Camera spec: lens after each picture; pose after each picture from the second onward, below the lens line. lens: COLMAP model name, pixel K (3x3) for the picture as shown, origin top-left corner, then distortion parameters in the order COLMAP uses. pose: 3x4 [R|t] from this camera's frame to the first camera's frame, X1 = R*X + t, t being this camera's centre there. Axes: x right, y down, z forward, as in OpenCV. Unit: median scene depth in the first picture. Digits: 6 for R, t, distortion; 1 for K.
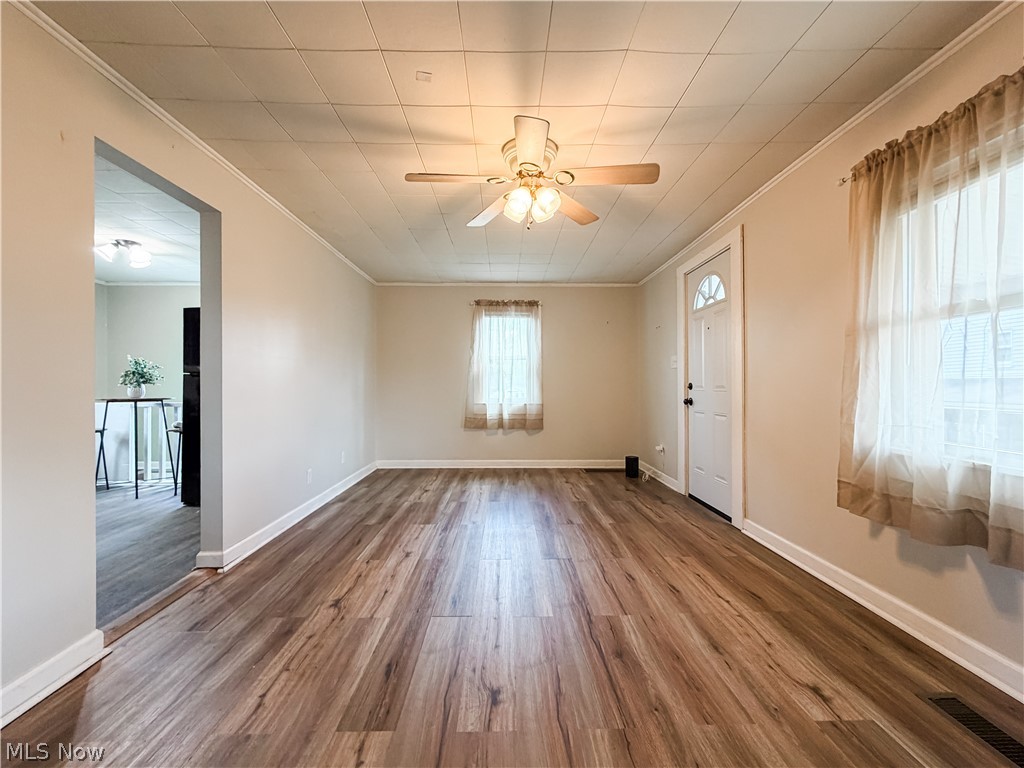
lens RADIAL K [[417.2, 0, 510.0], [0, 417.2, 386.1], [0, 0, 1]] dist [0.016017, -0.000727]
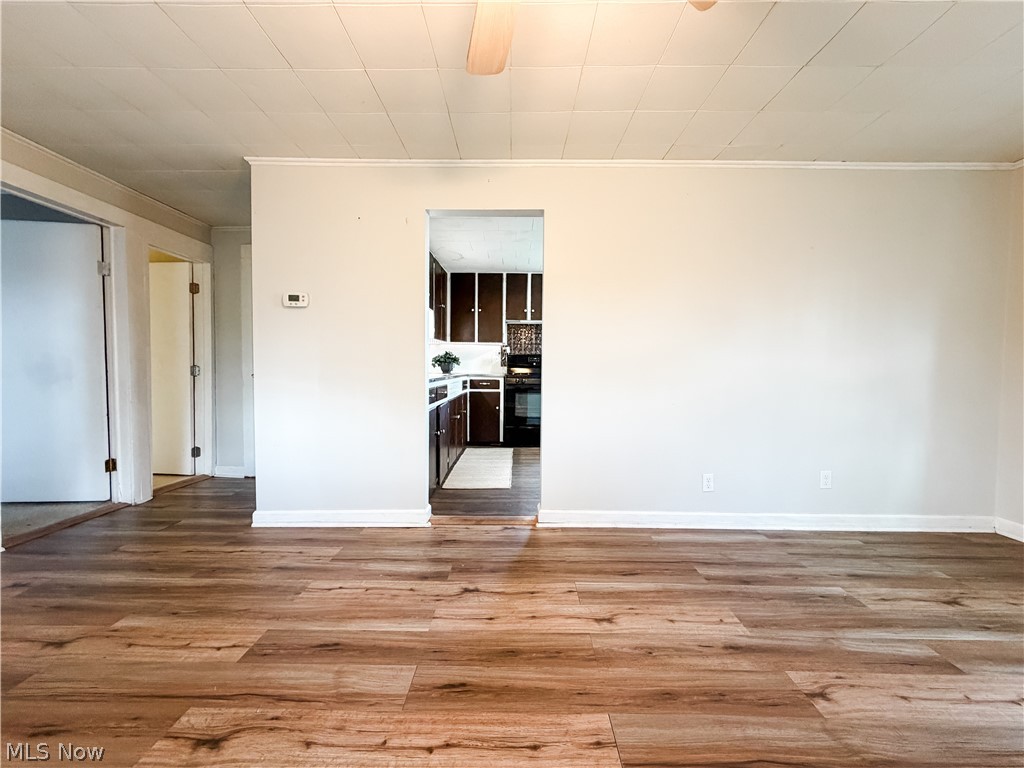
lens RADIAL K [[409.3, 0, 509.5], [0, 409.3, 385.0], [0, 0, 1]] dist [0.001740, 0.000106]
pose [[-0.015453, 0.042654, -0.998970, 0.516788], [-0.013828, 0.998985, 0.042869, 0.009953], [0.999785, 0.014476, -0.014848, 1.146907]]
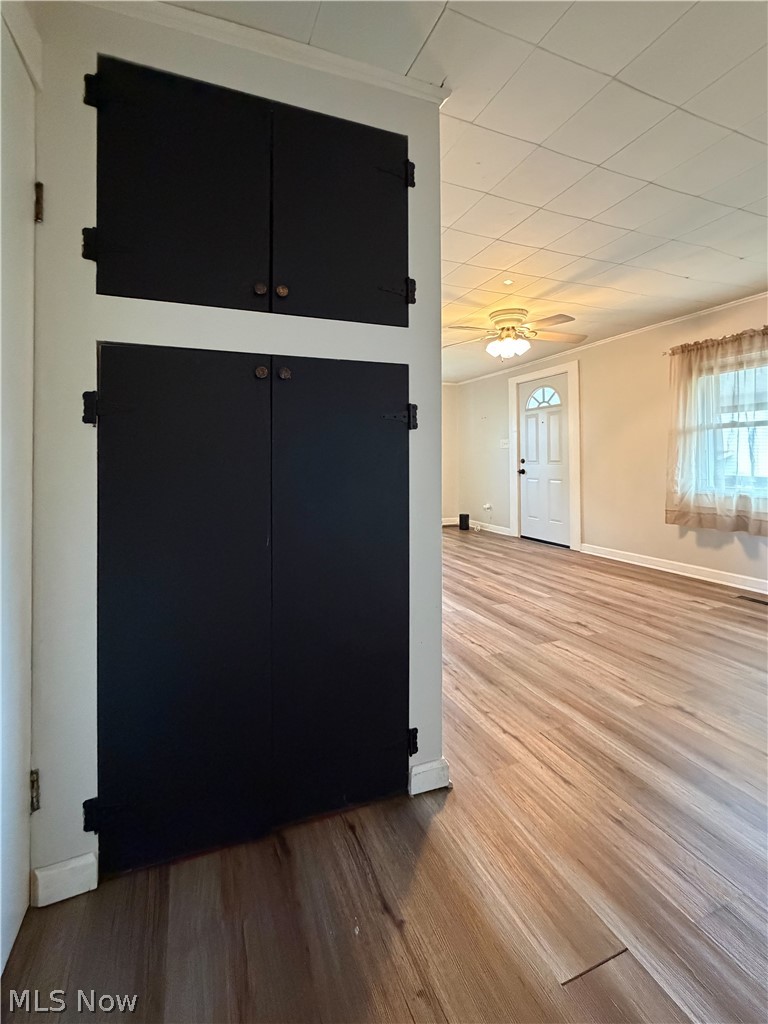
lens RADIAL K [[417.2, 0, 343.6], [0, 417.2, 458.6], [0, 0, 1]] dist [0.016017, -0.000727]
pose [[0.948515, -0.006501, 0.316666, -1.203939], [0.009086, 0.999936, -0.006687, -0.009000], [-0.316603, 0.009220, 0.948513, -0.346174]]
